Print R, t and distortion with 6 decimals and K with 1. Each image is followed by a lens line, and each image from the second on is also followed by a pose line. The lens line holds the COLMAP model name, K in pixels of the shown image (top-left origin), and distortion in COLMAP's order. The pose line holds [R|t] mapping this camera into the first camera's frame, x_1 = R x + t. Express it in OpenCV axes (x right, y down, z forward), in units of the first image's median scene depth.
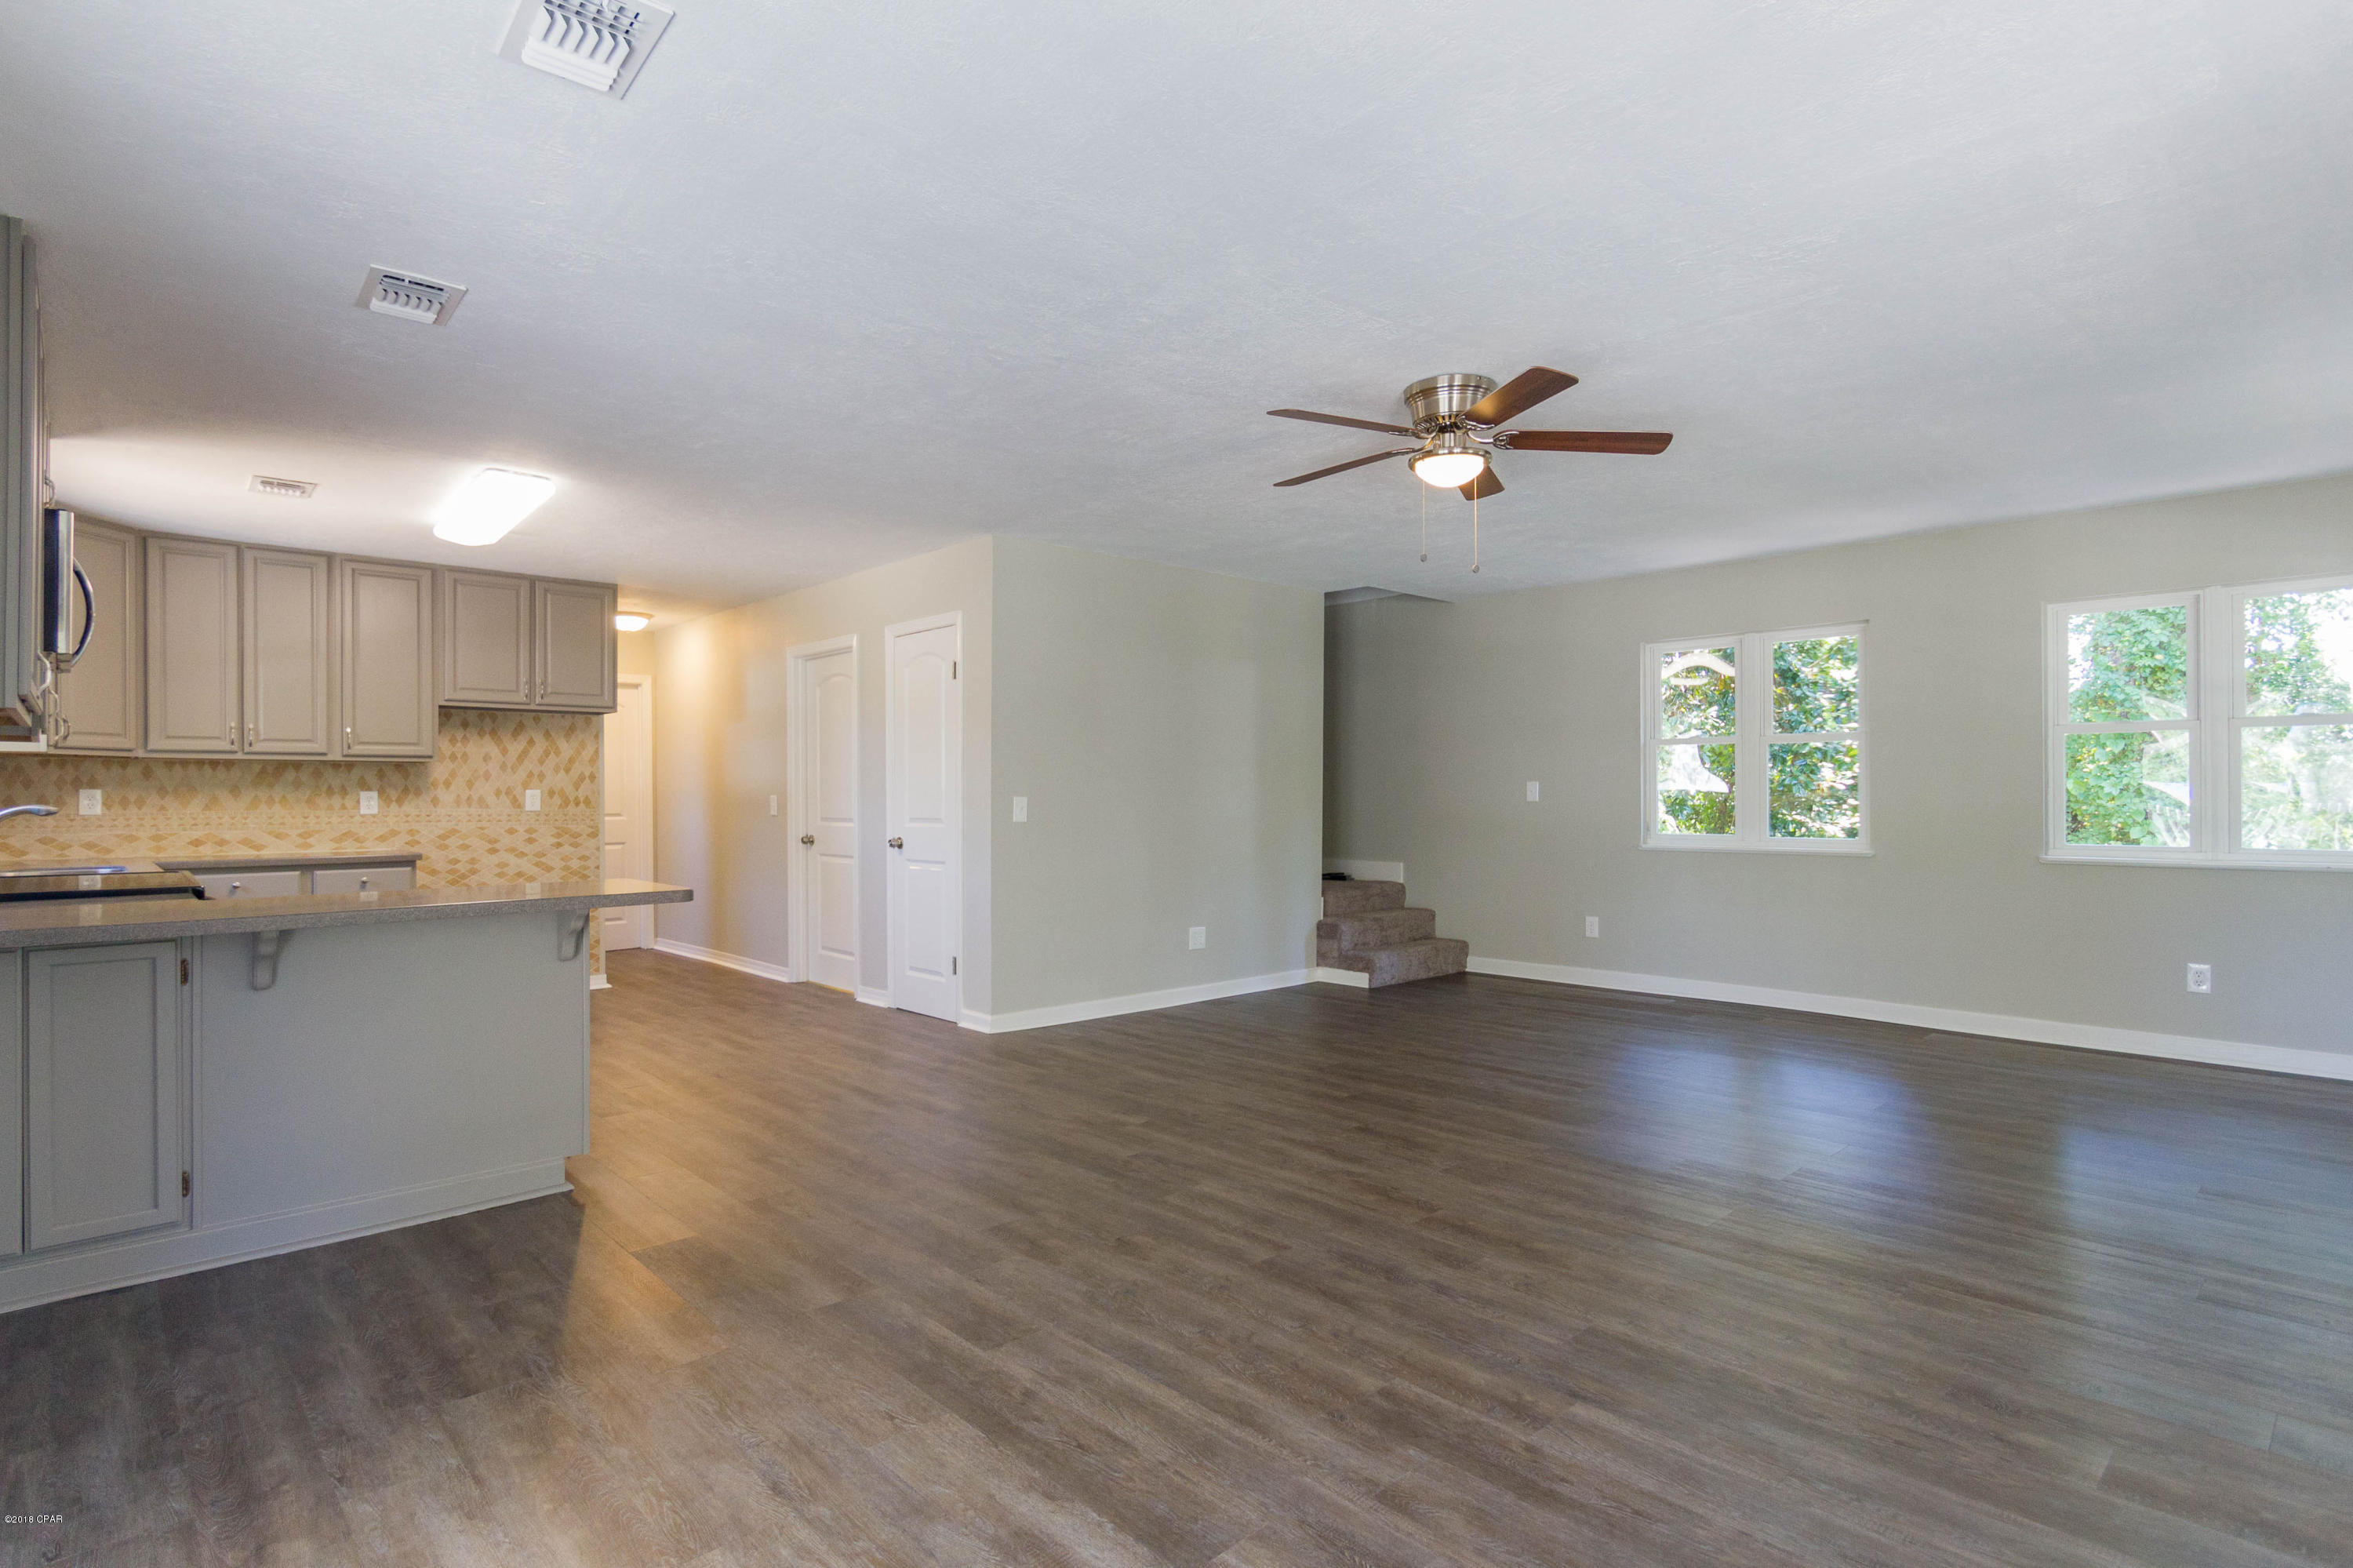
lens RADIAL K [[1195.2, 0, 1170.9], [0, 1195.2, 789.9], [0, 0, 1]] dist [-0.000932, -0.000374]
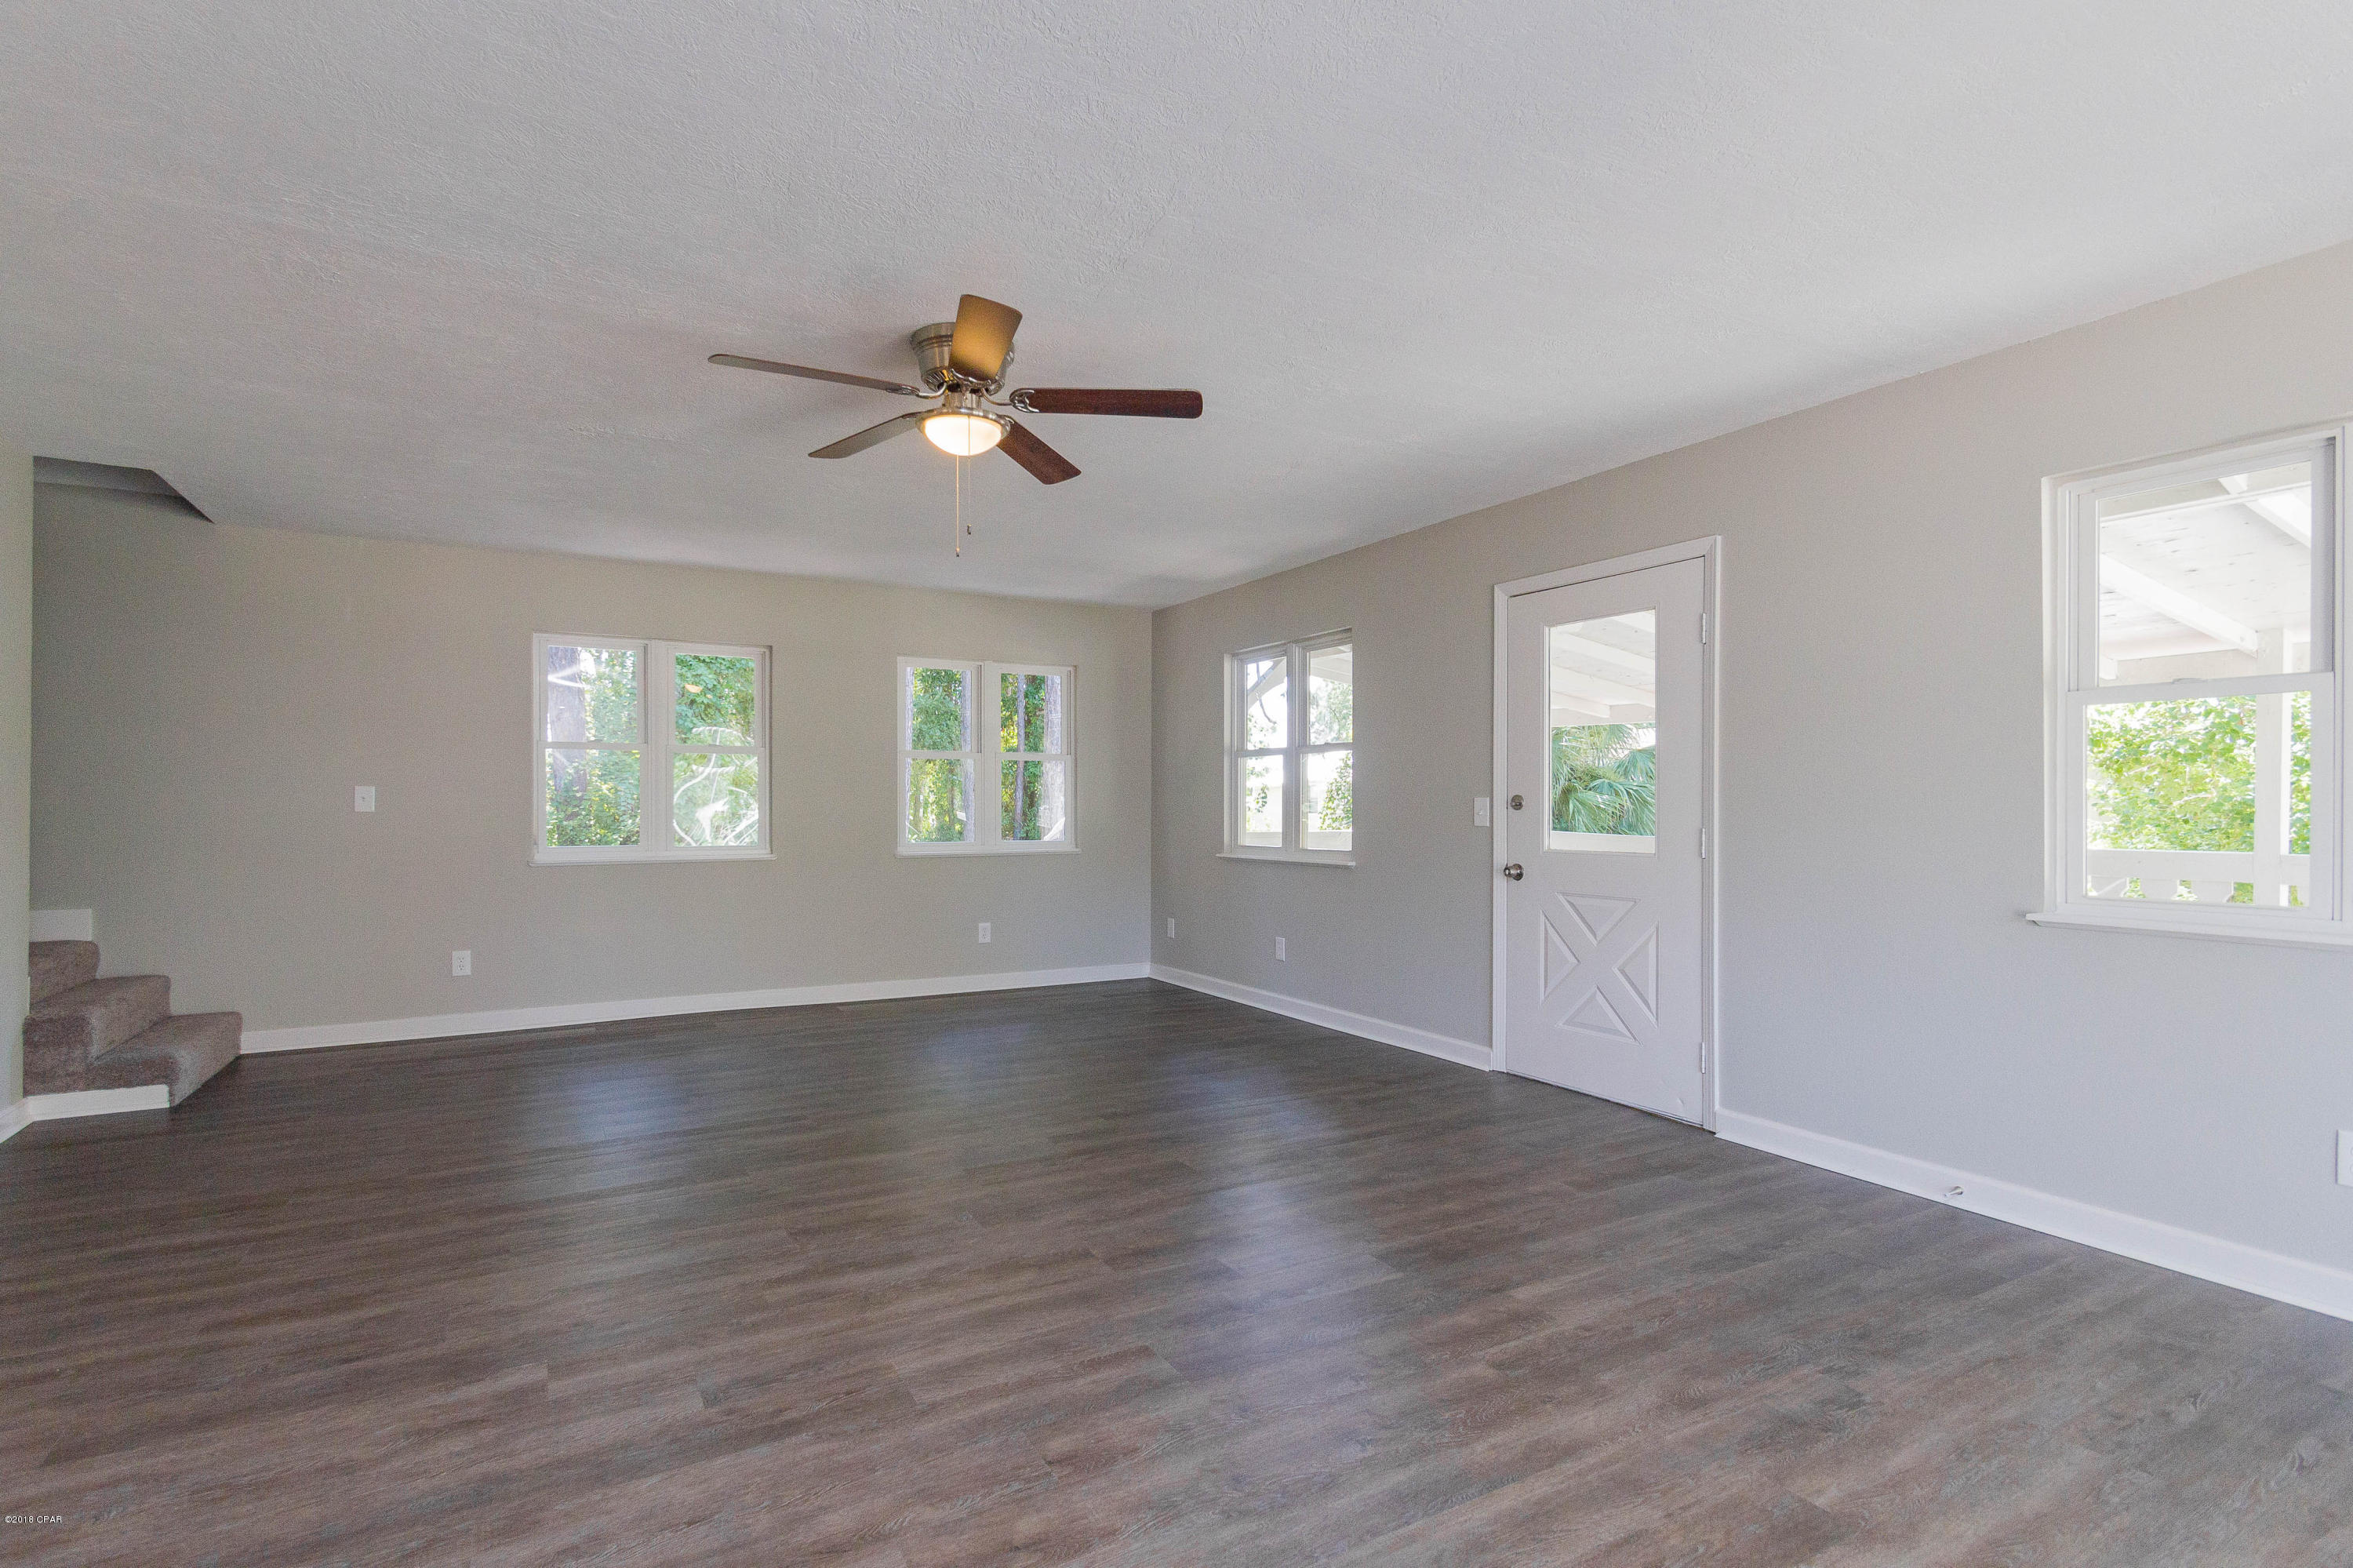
lens RADIAL K [[1095.6, 0, 1177.9], [0, 1095.6, 798.2], [0, 0, 1]] dist [0.000775, -0.000488]
pose [[0.234768, 0.011191, 0.971987, -0.318084], [-0.006579, 0.999929, -0.009924, 0.005344], [-0.972029, -0.004065, 0.234825, 0.400773]]
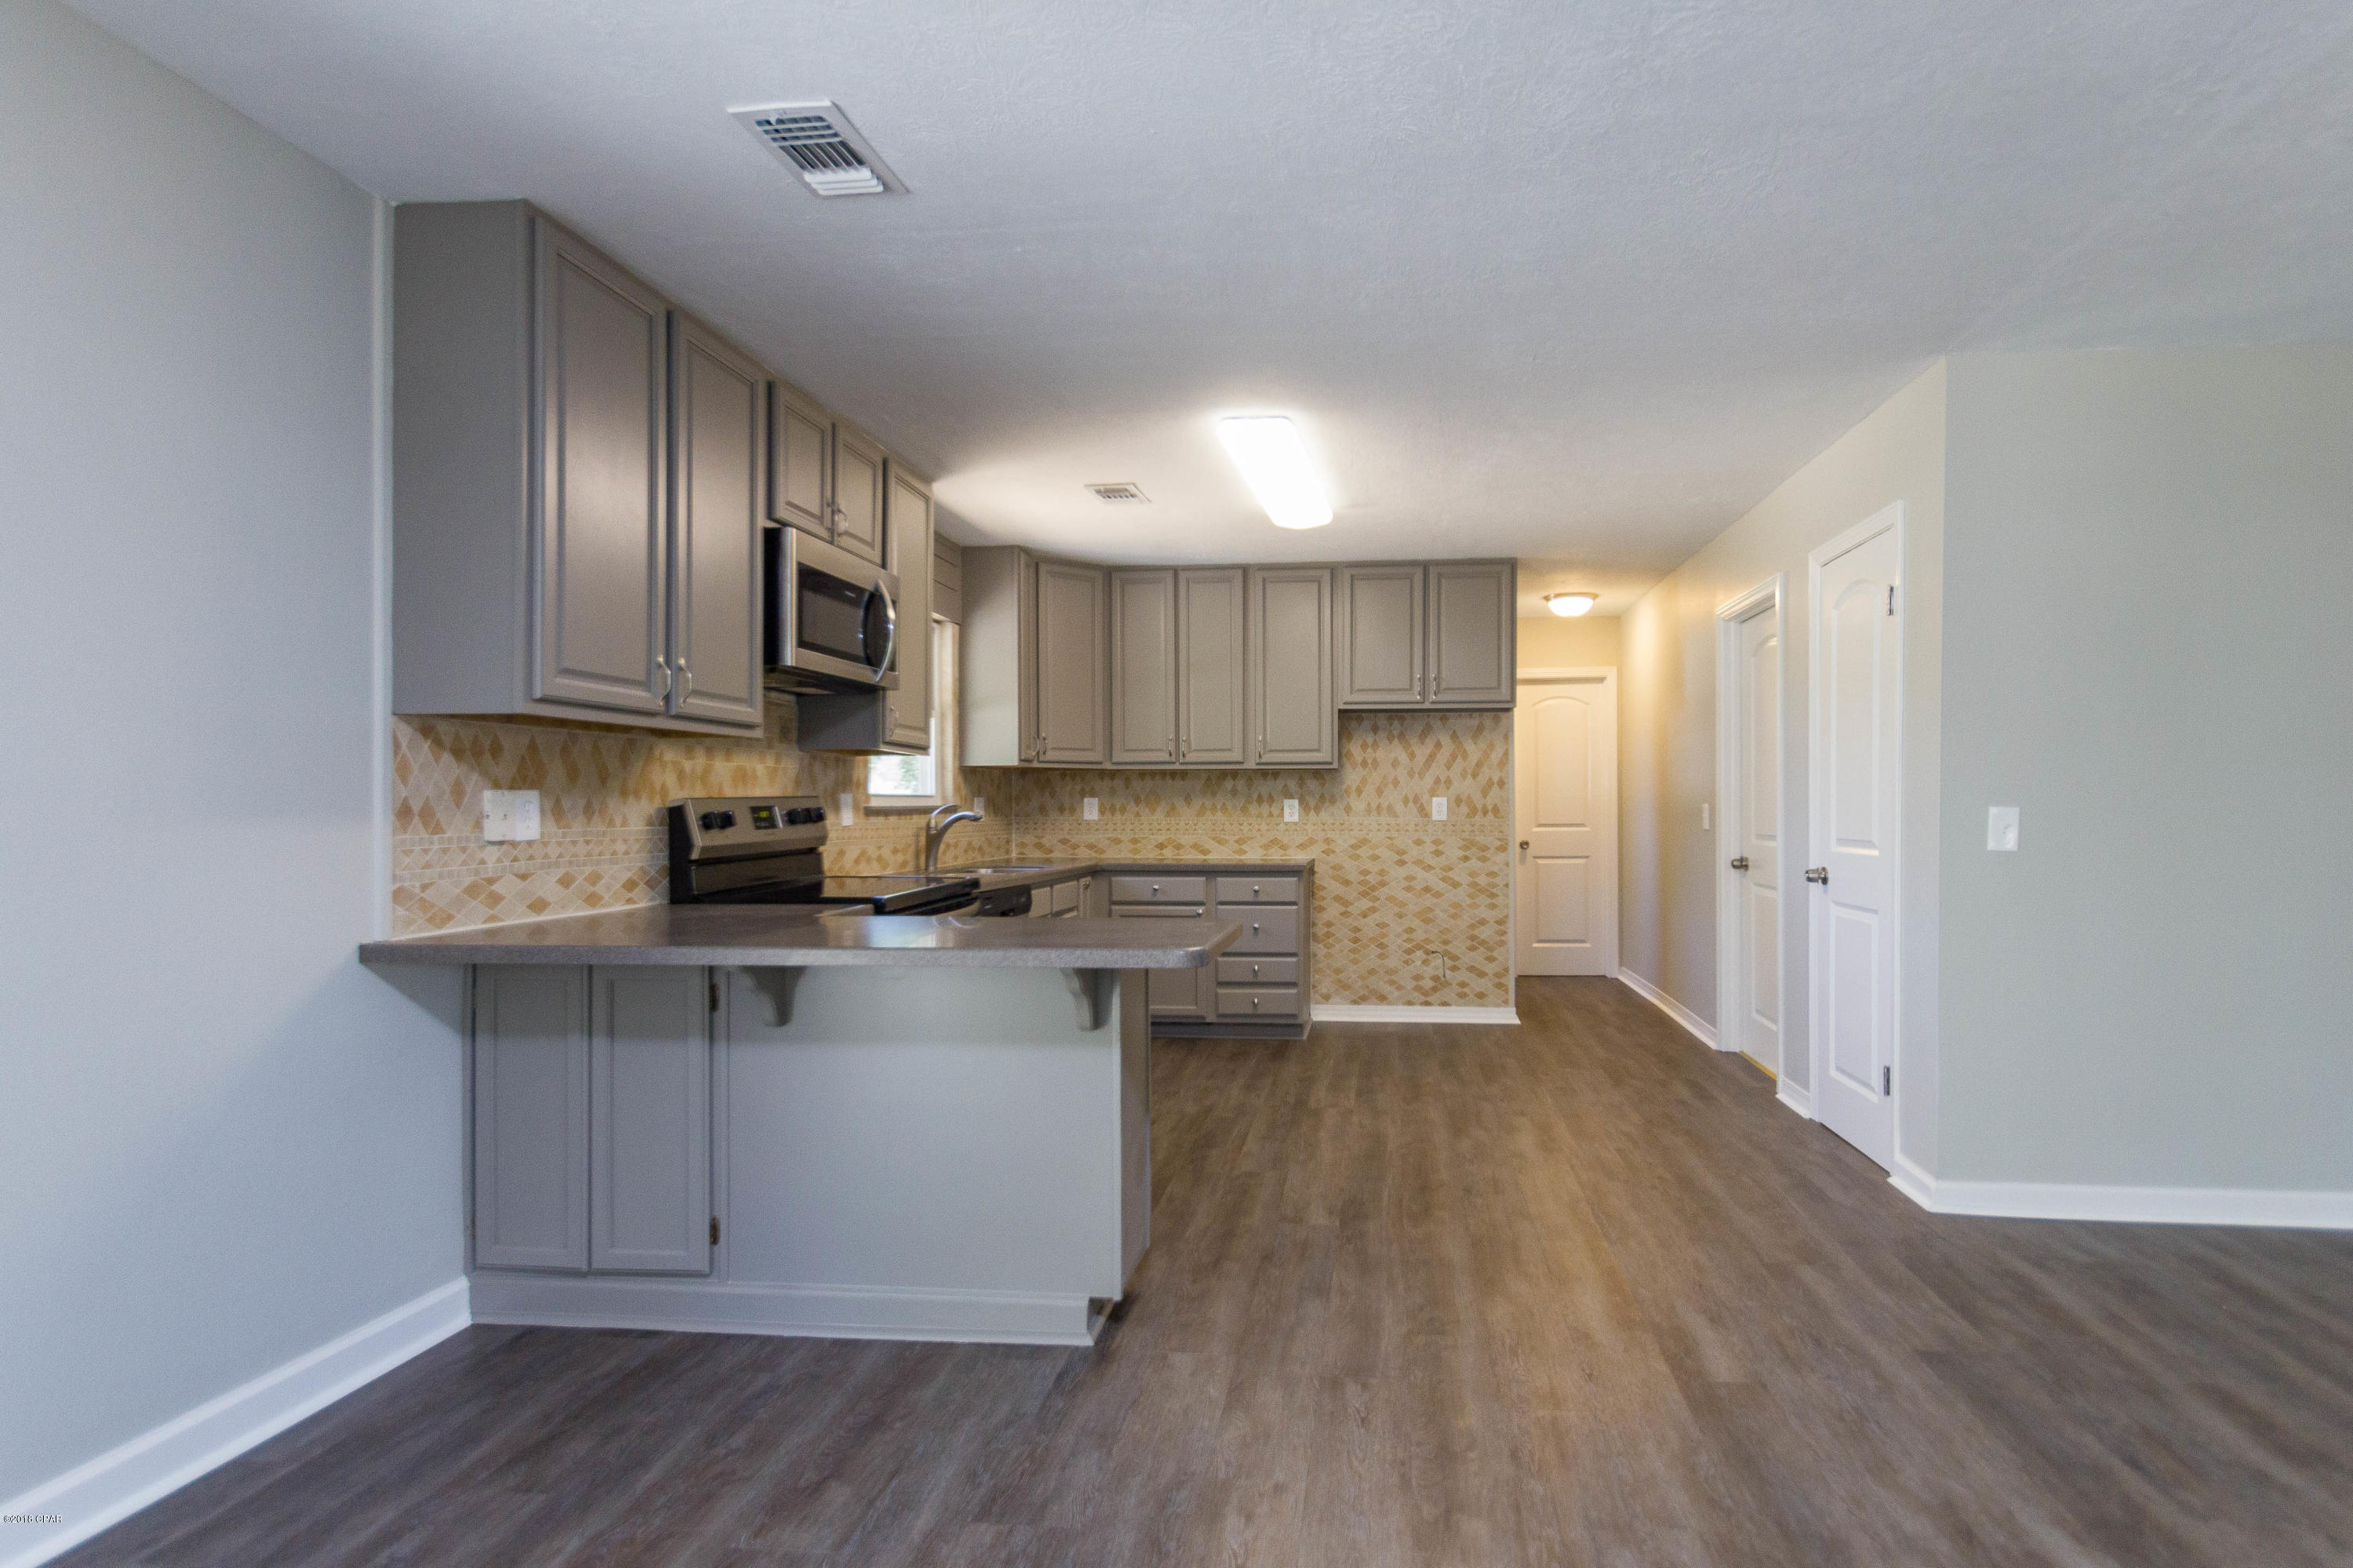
lens RADIAL K [[1166.7, 0, 1283.3], [0, 1166.7, 812.7], [0, 0, 1]] dist [0.005068, -0.000385]
pose [[0.663796, 0.006688, -0.747884, 0.060029], [0.002531, 0.999934, 0.011189, 0.001584], [0.747909, -0.009320, 0.663735, 0.354516]]
